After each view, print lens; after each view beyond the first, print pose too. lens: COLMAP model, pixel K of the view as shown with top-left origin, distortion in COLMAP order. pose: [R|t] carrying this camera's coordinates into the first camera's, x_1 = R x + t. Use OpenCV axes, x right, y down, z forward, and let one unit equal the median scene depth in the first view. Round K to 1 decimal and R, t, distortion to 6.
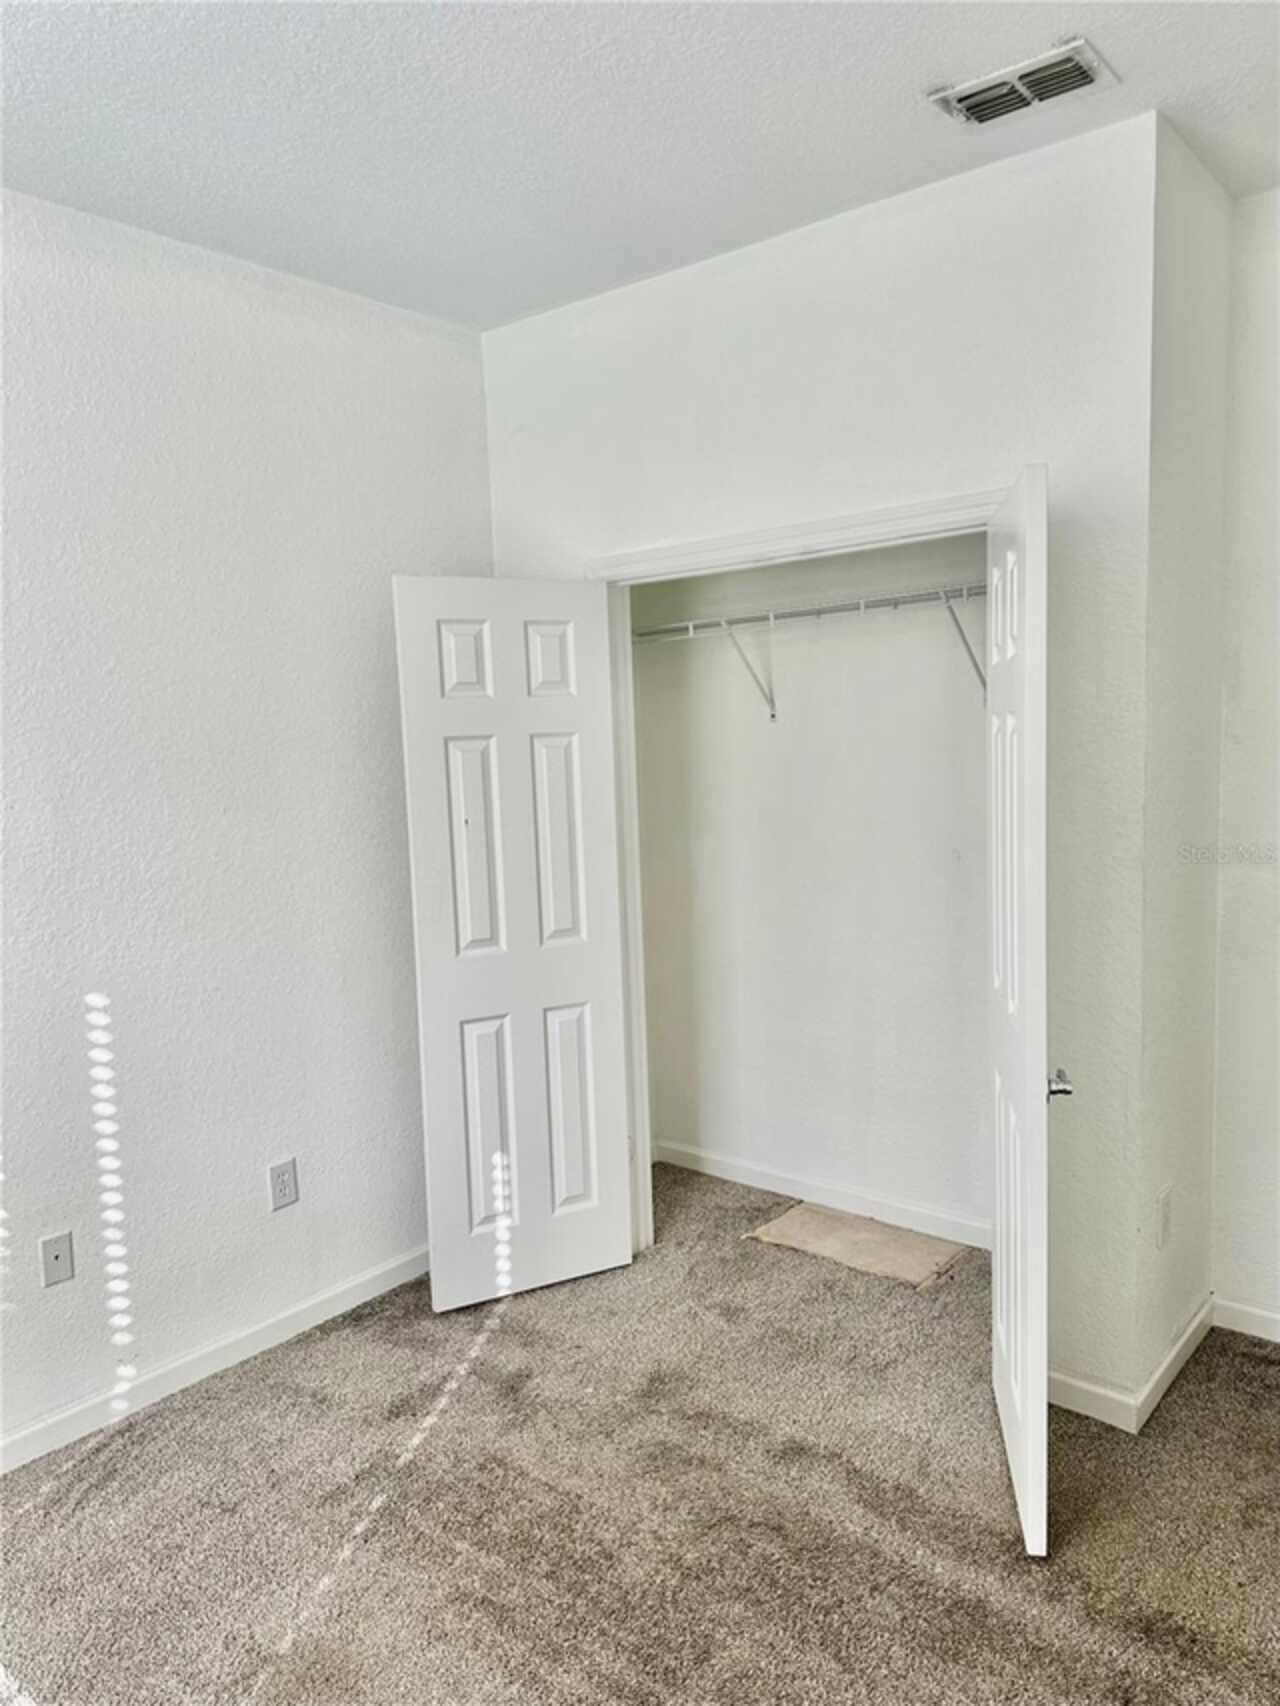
lens RADIAL K [[1227.5, 0, 635.5], [0, 1227.5, 859.8], [0, 0, 1]] dist [0.023967, -0.024858]
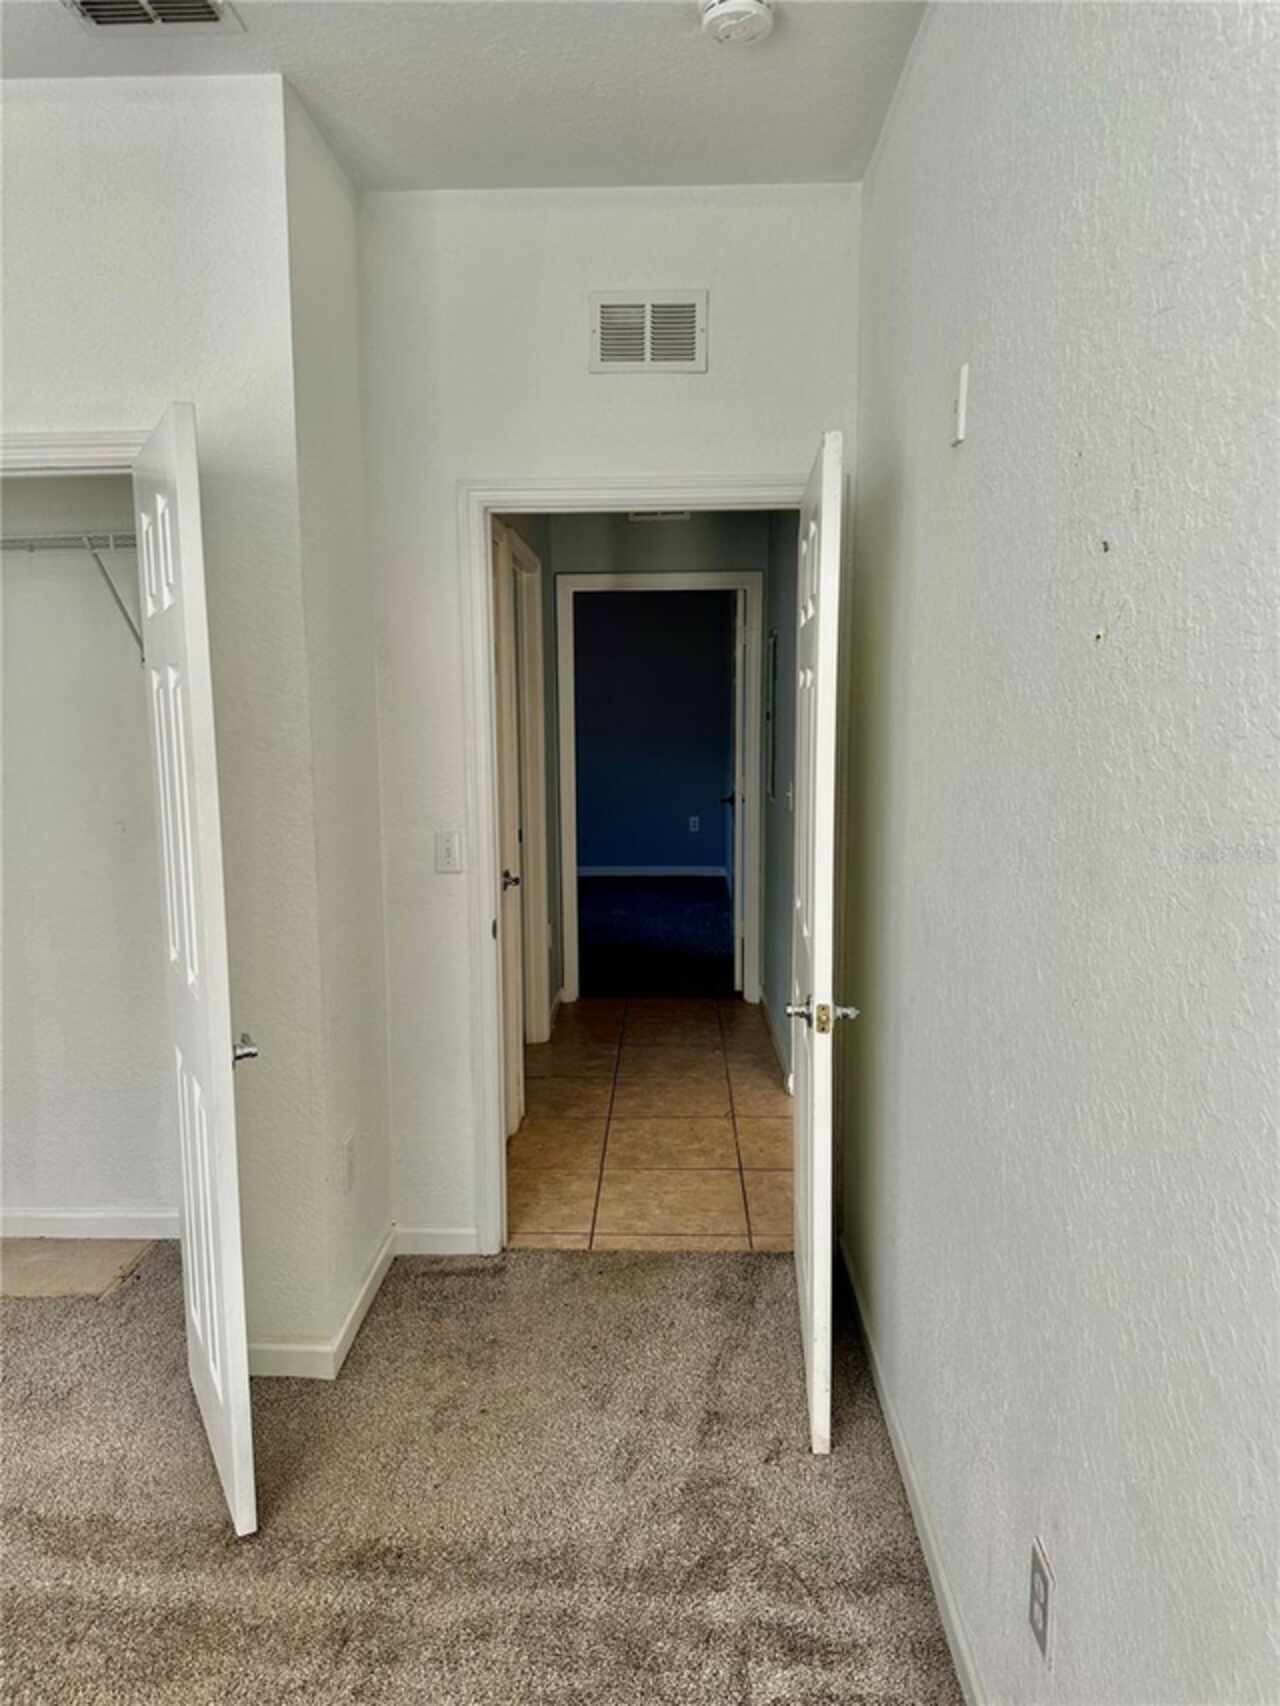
lens RADIAL K [[1227.5, 0, 630.1], [0, 1227.5, 851.2], [0, 0, 1]] dist [0.023967, -0.024858]
pose [[0.793271, -0.052503, 0.606601, 0.002886], [0.049084, 0.998547, 0.022240, 0.018092], [-0.606887, 0.012132, 0.794696, 0.034350]]
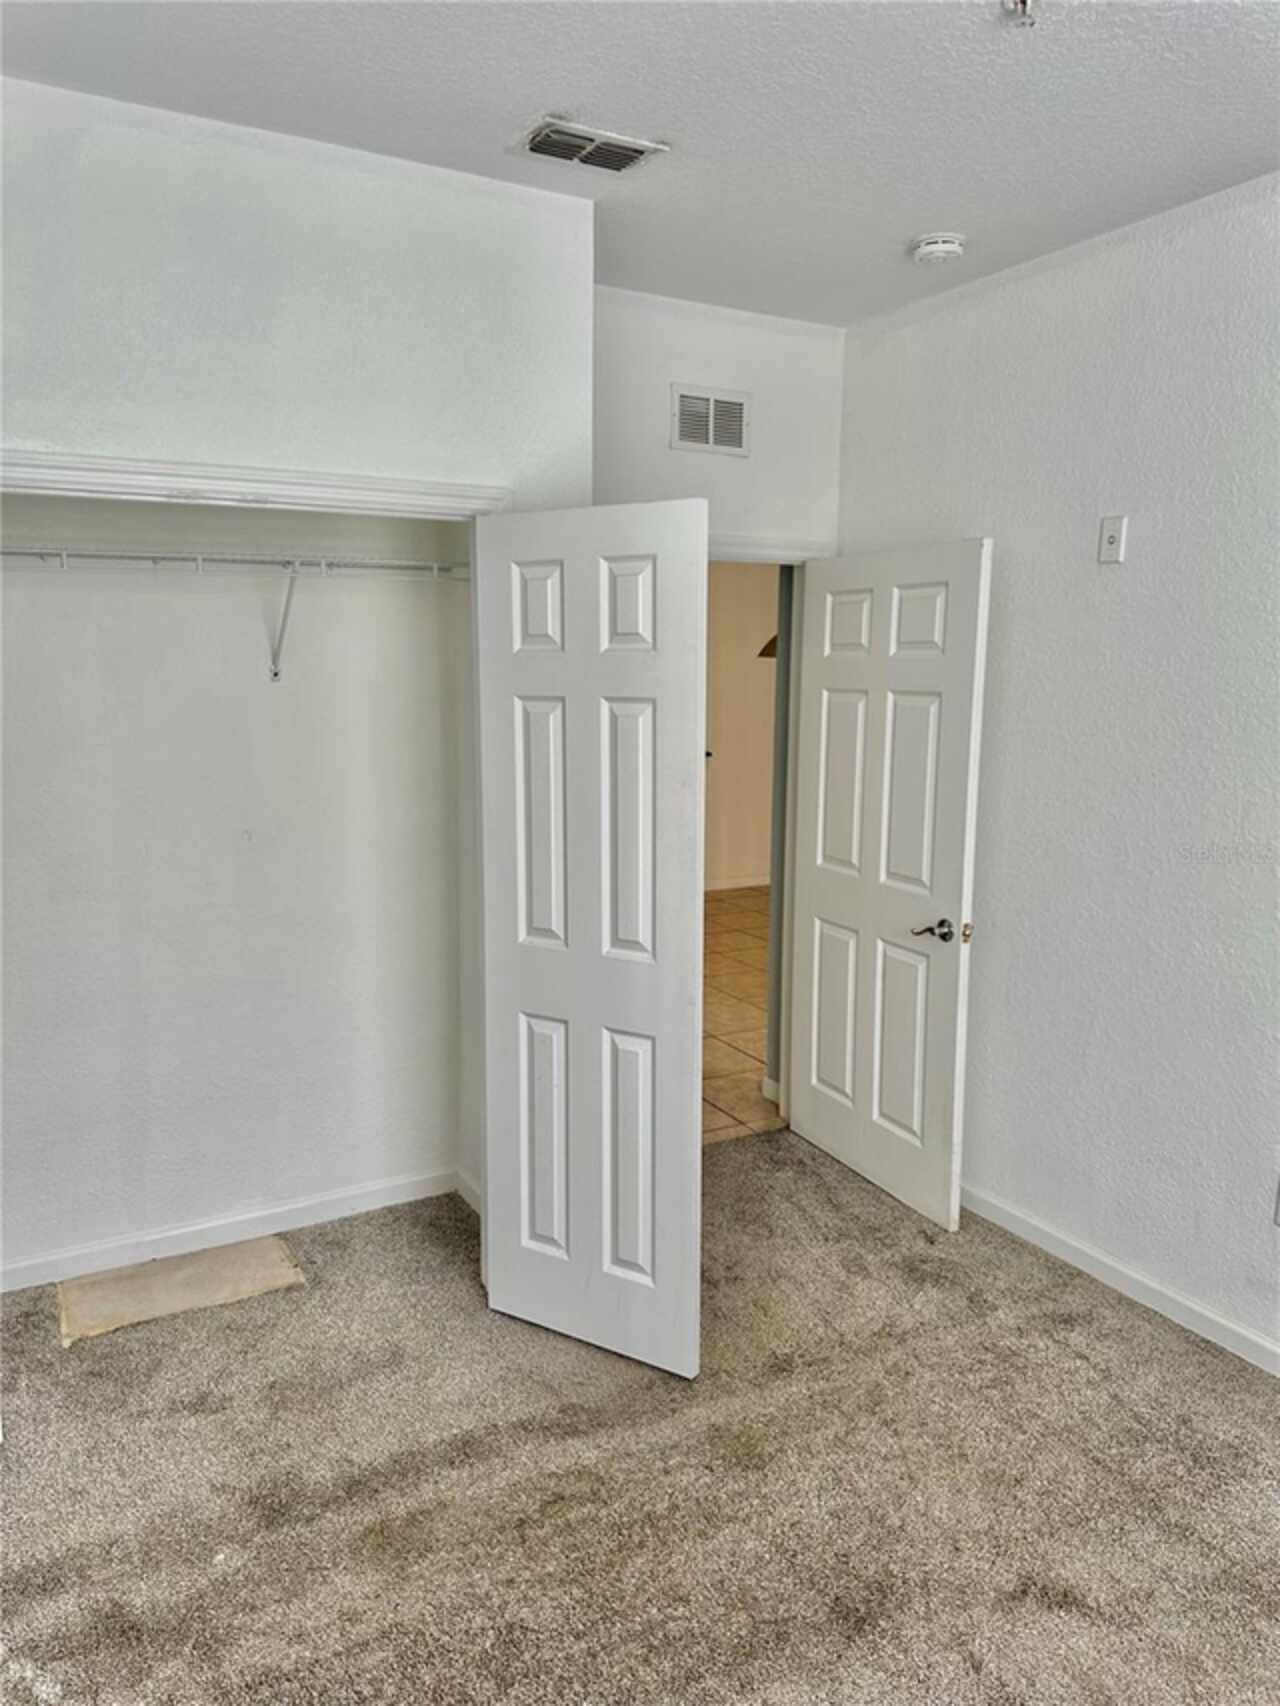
lens RADIAL K [[1227.5, 0, 629.9], [0, 1227.5, 852.9], [0, 0, 1]] dist [0.023967, -0.024858]
pose [[0.363144, -0.111376, 0.925052, -0.737420], [0.087996, 0.992492, 0.084952, -0.068105], [-0.927568, 0.050551, 0.370218, 0.532583]]
